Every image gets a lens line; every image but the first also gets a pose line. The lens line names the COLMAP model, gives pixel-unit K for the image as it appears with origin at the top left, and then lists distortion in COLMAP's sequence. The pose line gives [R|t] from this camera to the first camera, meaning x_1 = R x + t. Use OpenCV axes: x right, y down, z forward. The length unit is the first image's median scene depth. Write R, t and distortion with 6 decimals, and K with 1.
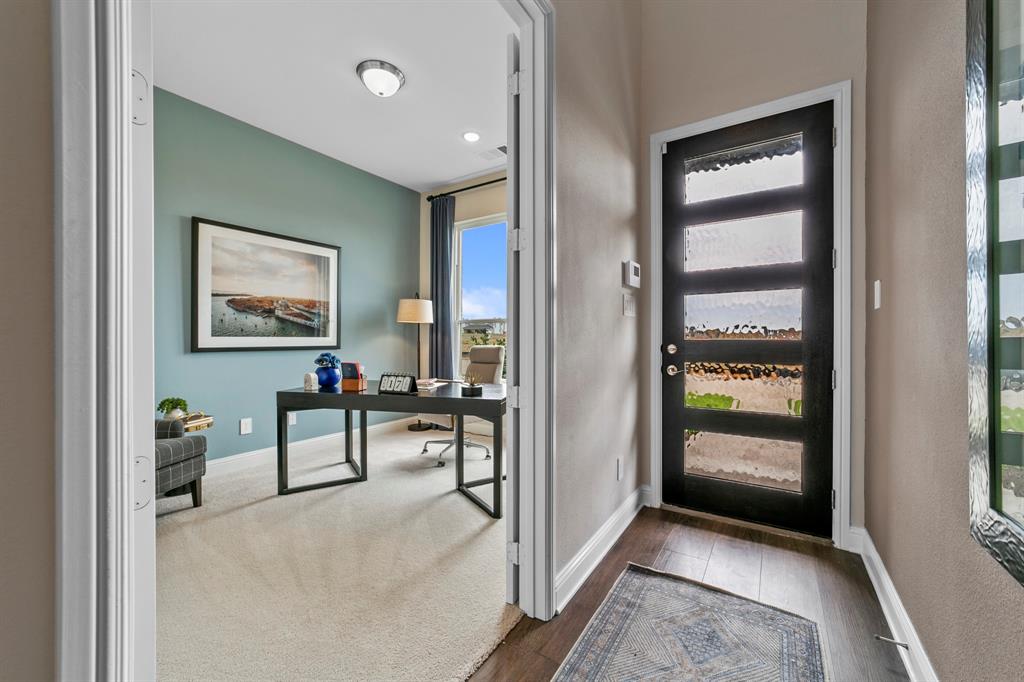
lens RADIAL K [[393.8, 0, 507.0], [0, 393.8, 340.5], [0, 0, 1]] dist [-0.000556, 0.000955]
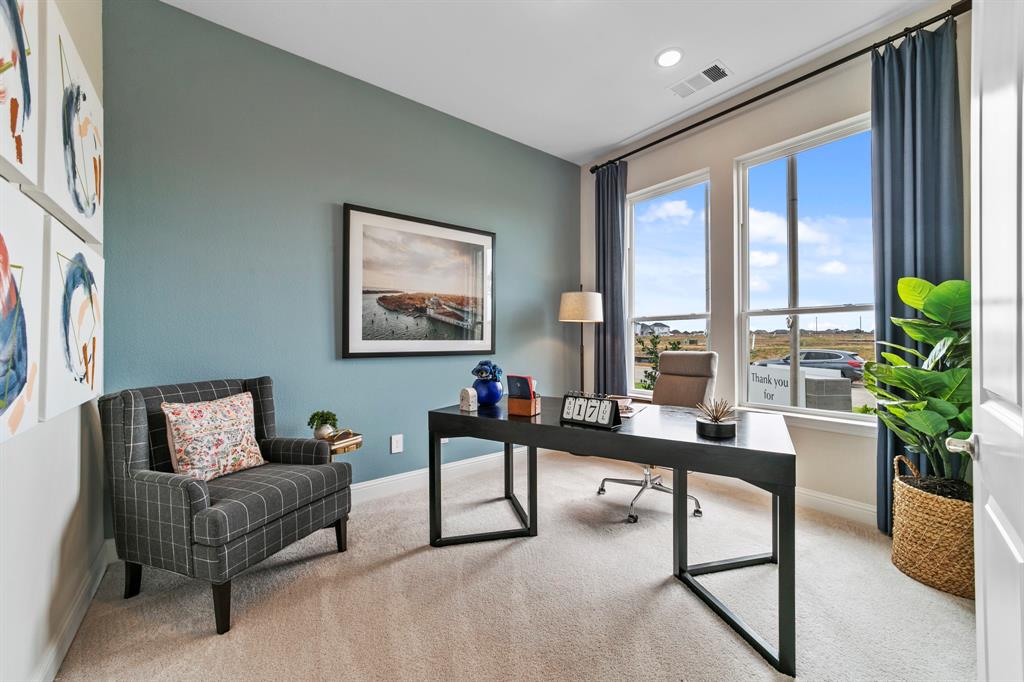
lens RADIAL K [[393.8, 0, 507.8], [0, 393.8, 339.1], [0, 0, 1]] dist [-0.000556, 0.000955]
pose [[0.946387, -0.004506, -0.323004, -0.163517], [0.001606, 0.999956, -0.009242, -0.003421], [0.323032, 0.008228, 0.946352, 0.276997]]
